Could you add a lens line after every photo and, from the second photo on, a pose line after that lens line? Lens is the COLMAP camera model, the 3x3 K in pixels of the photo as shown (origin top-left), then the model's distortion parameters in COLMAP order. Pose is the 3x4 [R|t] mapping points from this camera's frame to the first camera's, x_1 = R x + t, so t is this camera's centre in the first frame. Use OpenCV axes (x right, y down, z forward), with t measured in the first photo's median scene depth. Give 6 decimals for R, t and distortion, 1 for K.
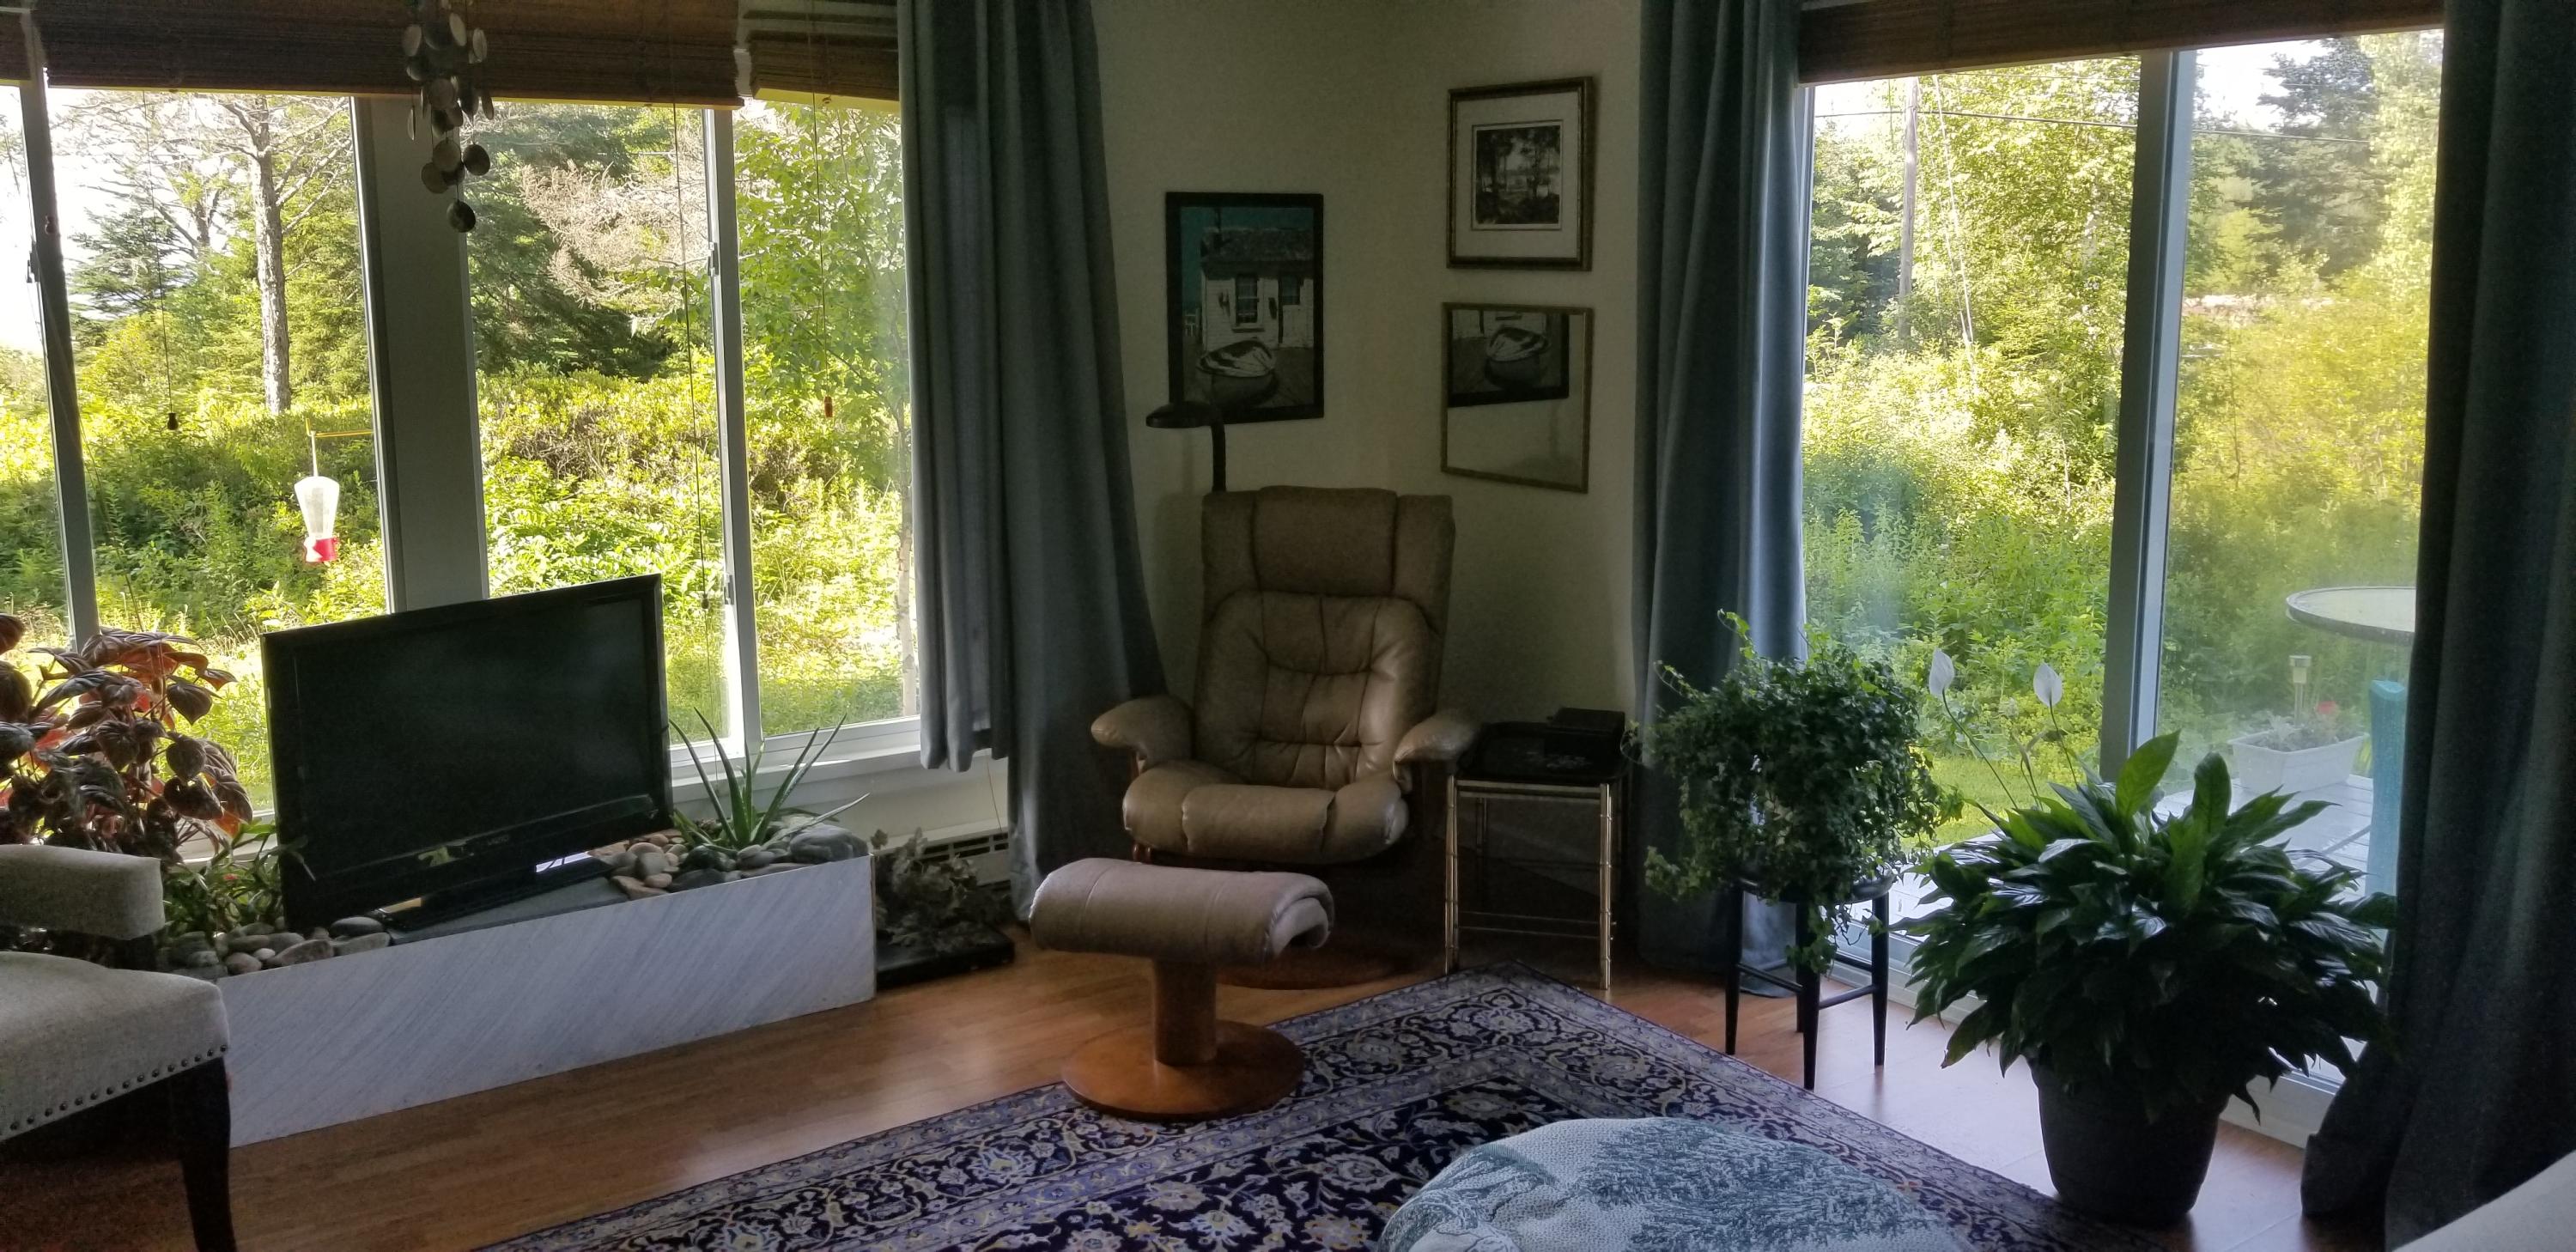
lens RADIAL K [[2044.7, 0, 1296.7], [0, 2044.7, 572.7], [0, 0, 1]] dist [0.102235, -0.001118]
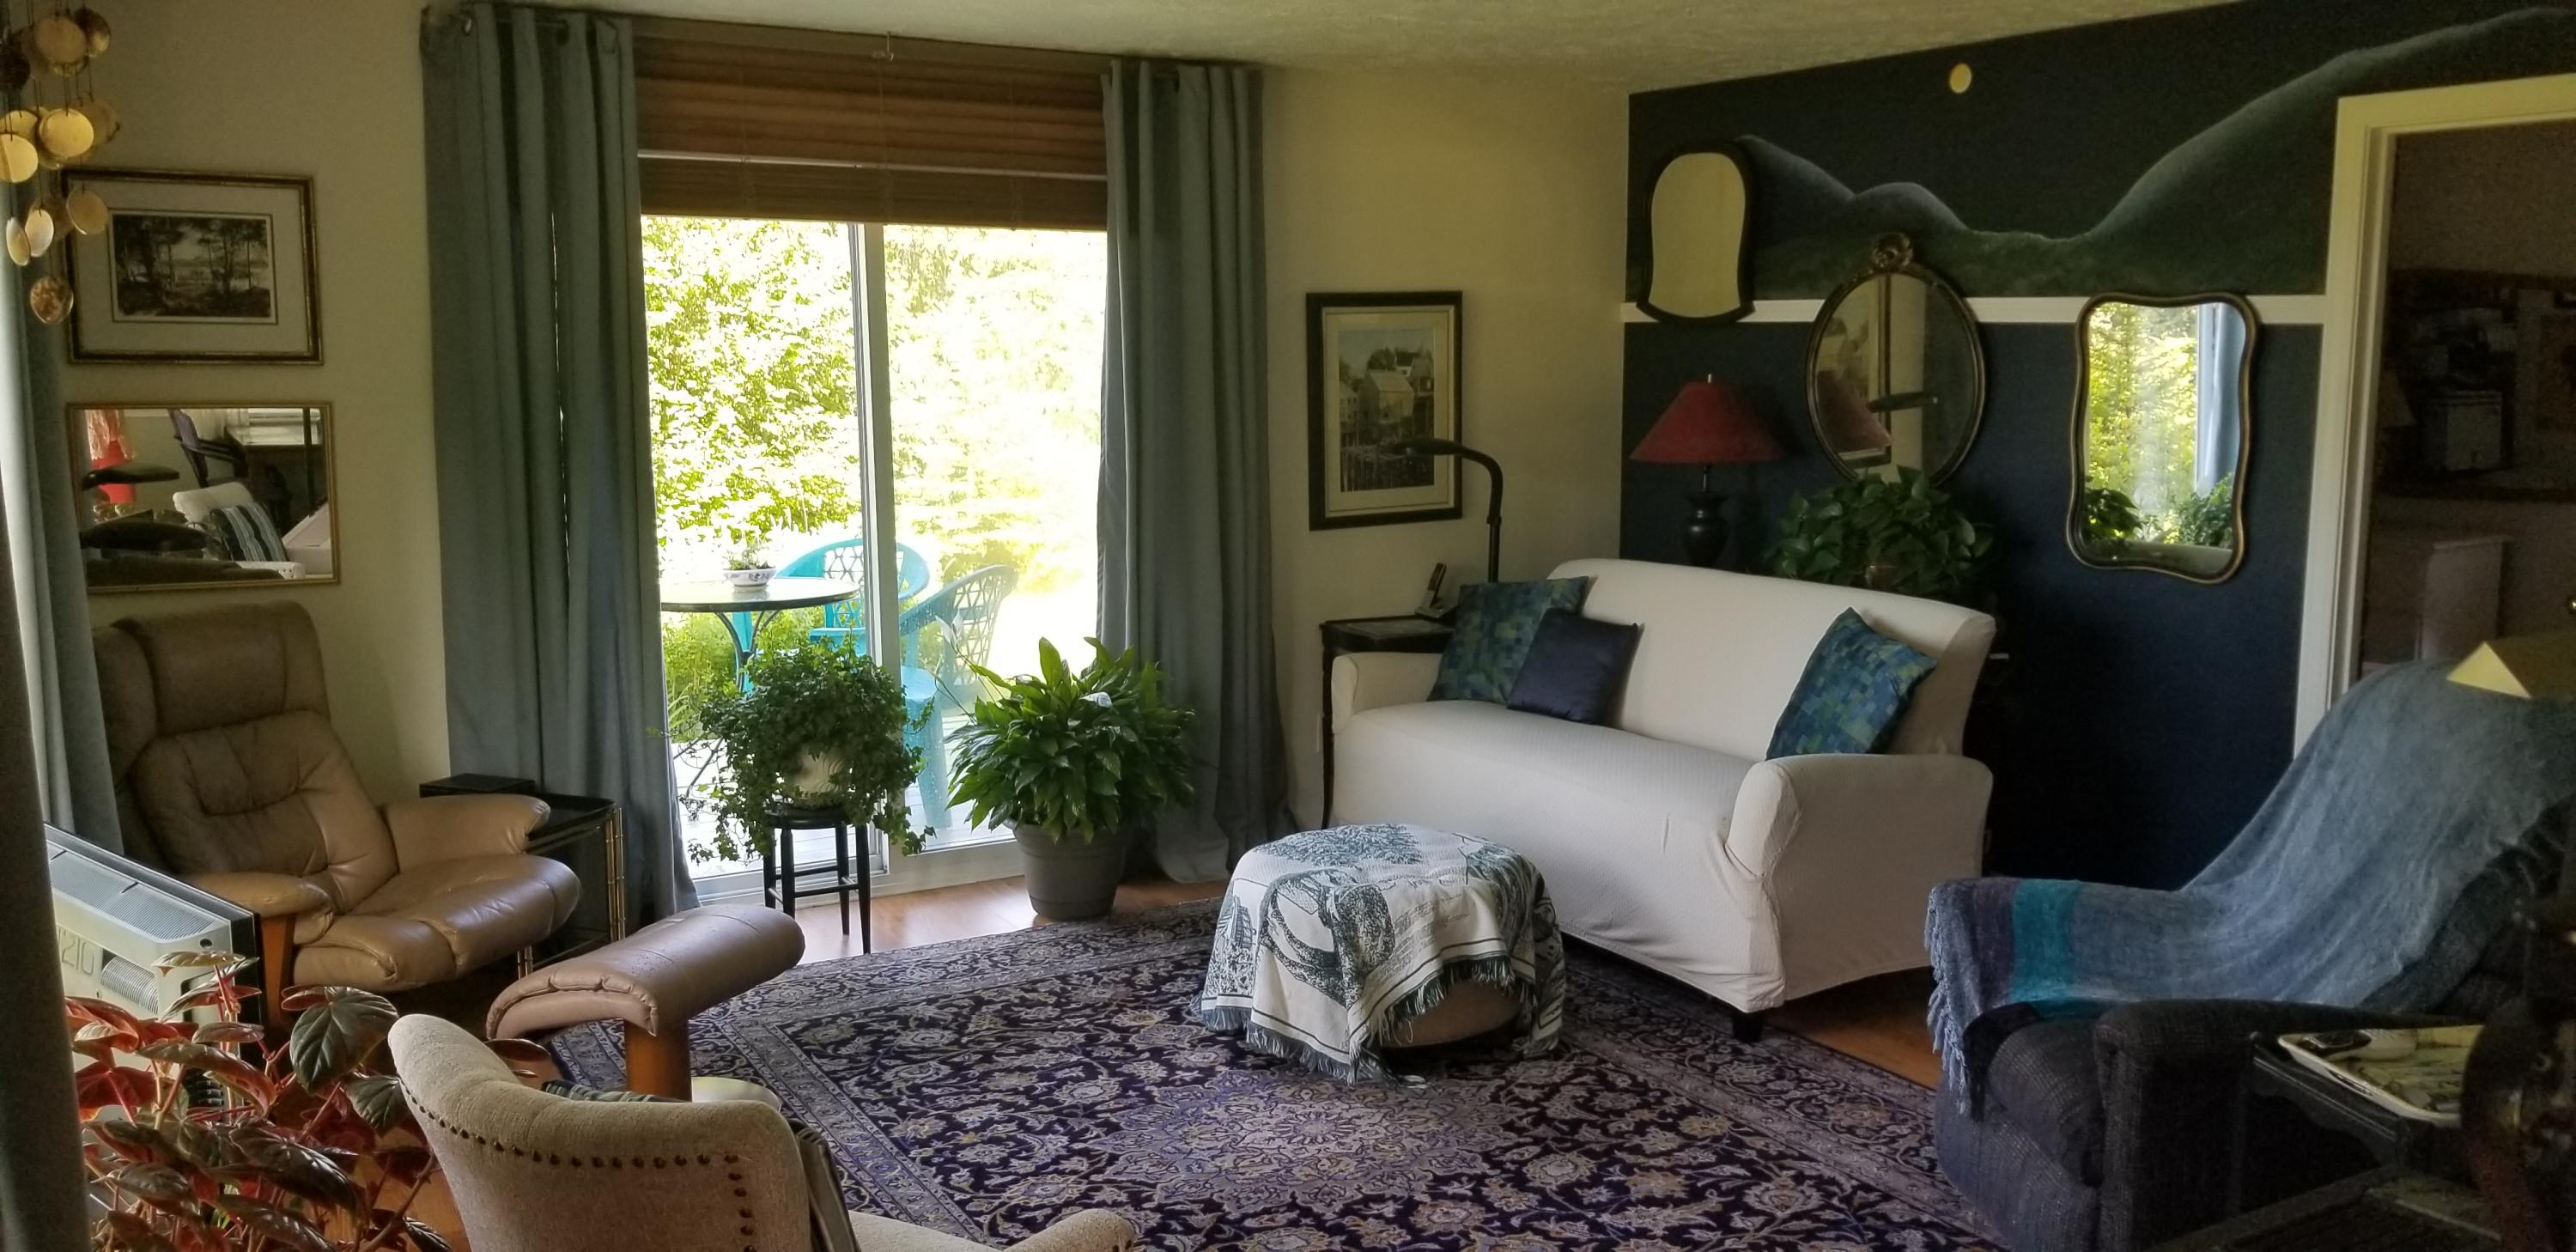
lens RADIAL K [[2044.7, 0, 1296.7], [0, 2044.7, 572.7], [0, 0, 1]] dist [0.102235, -0.001118]
pose [[0.096305, -0.109808, 0.989276, -0.997607], [0.162496, 0.982296, 0.093214, -0.076203], [-0.981998, 0.151776, 0.112444, 0.503610]]
